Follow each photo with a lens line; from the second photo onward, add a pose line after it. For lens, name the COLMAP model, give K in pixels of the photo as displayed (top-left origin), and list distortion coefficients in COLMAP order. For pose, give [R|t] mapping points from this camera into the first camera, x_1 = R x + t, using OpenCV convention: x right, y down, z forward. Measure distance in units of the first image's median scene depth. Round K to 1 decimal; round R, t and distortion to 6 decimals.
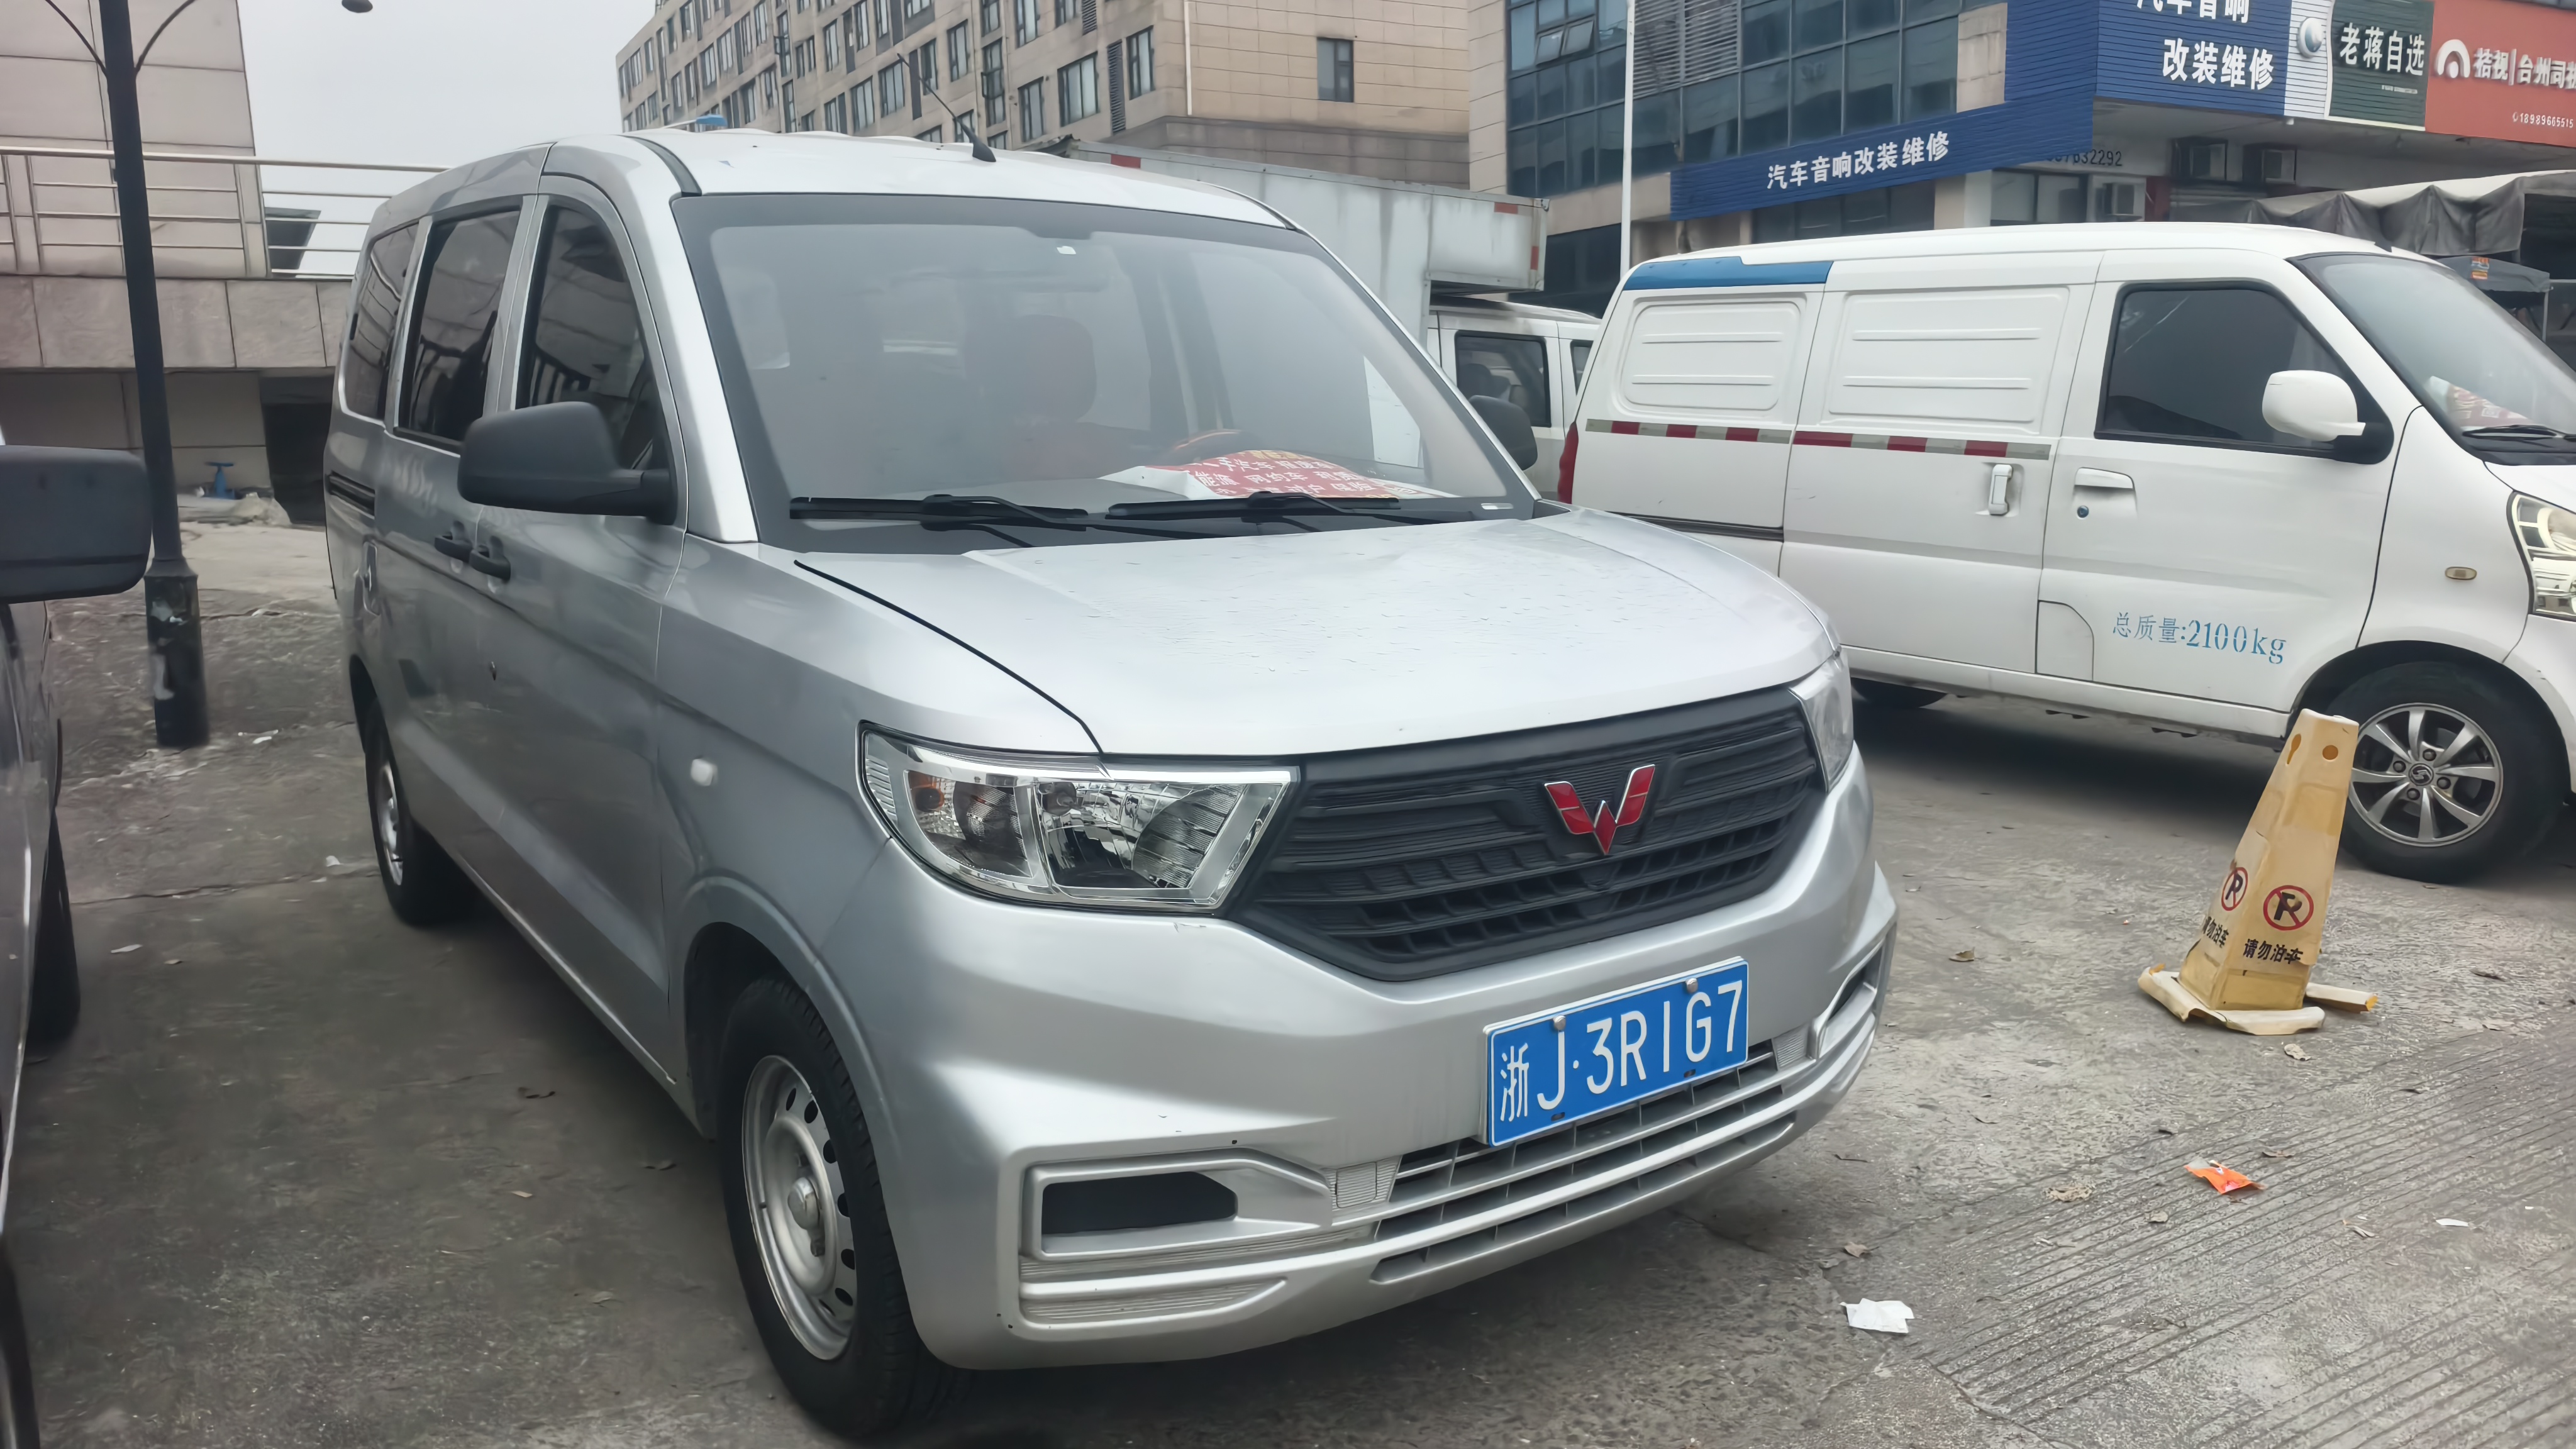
lens RADIAL K [[1791.6, 0, 1254.7], [0, 1791.6, 633.5], [0, 0, 1]] dist [0.043002, -0.055987]
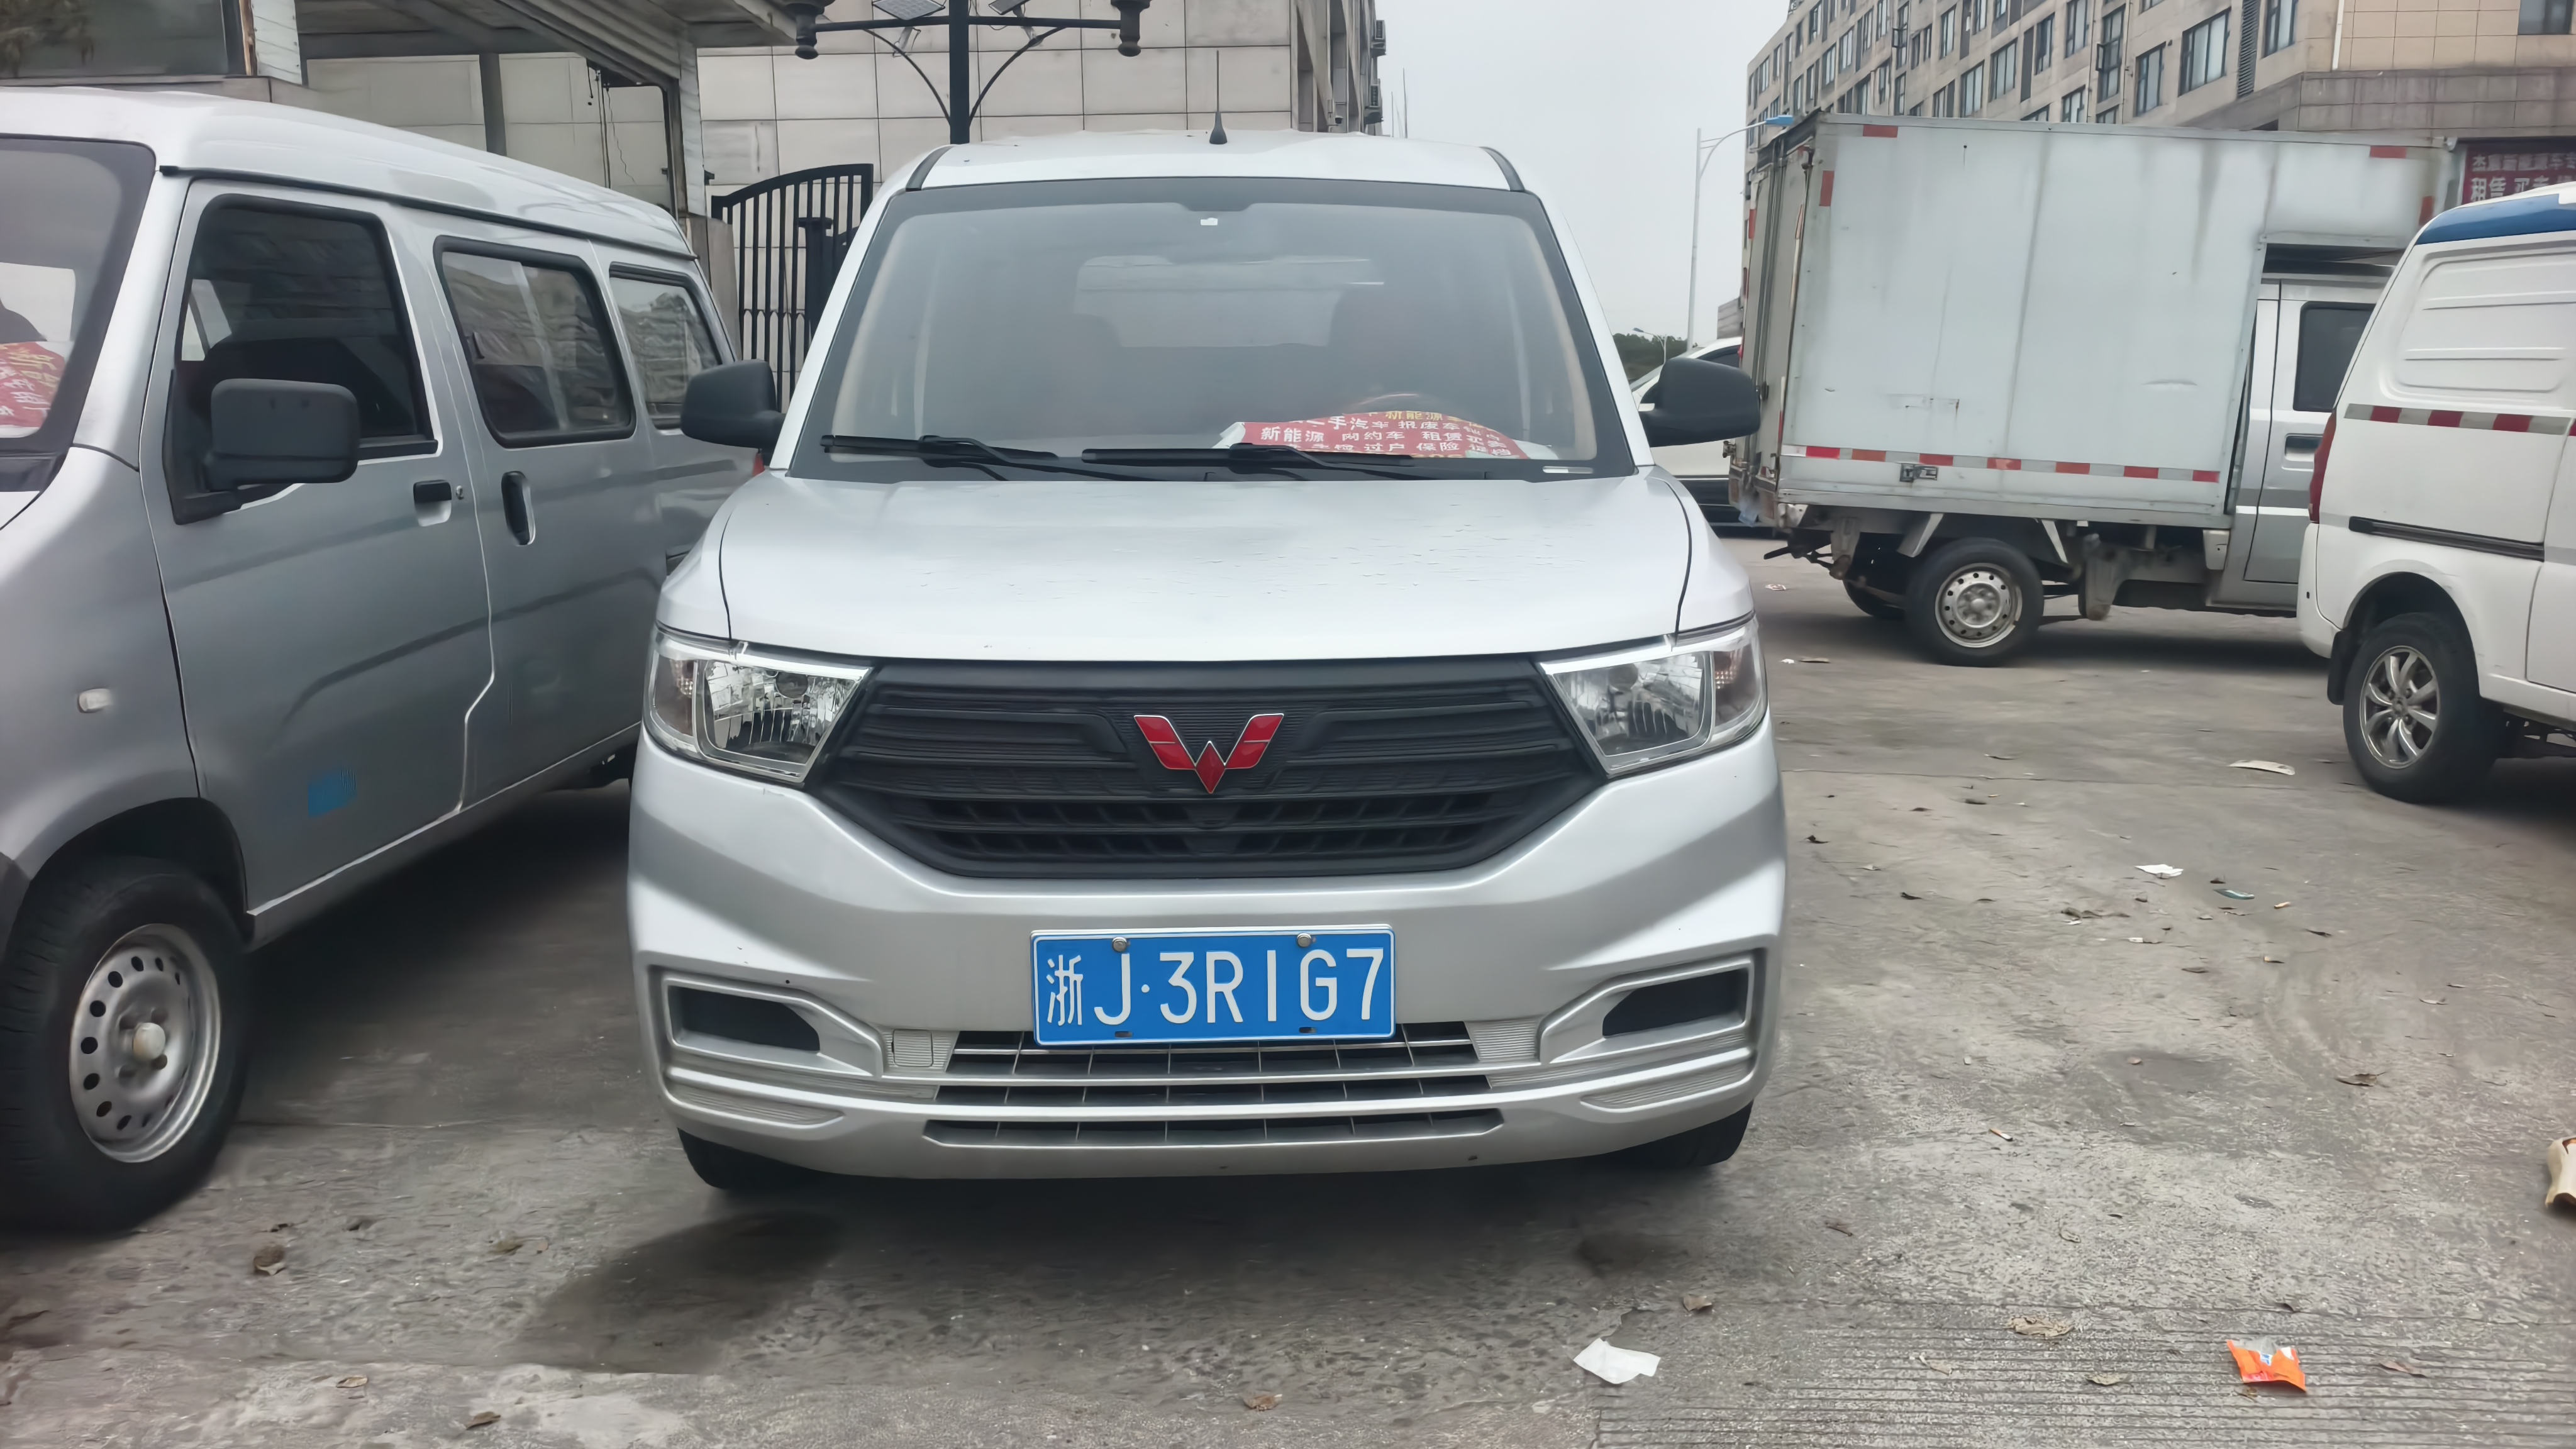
lens RADIAL K [[1755.1, 0, 1286.2], [0, 1755.1, 659.0], [0, 0, 1]] dist [0.044183, -0.041519]
pose [[0.840777, 0.086379, -0.534446, 0.611292], [-0.076651, 0.996238, 0.040429, 0.003488], [0.535927, 0.006975, 0.844235, 0.151423]]
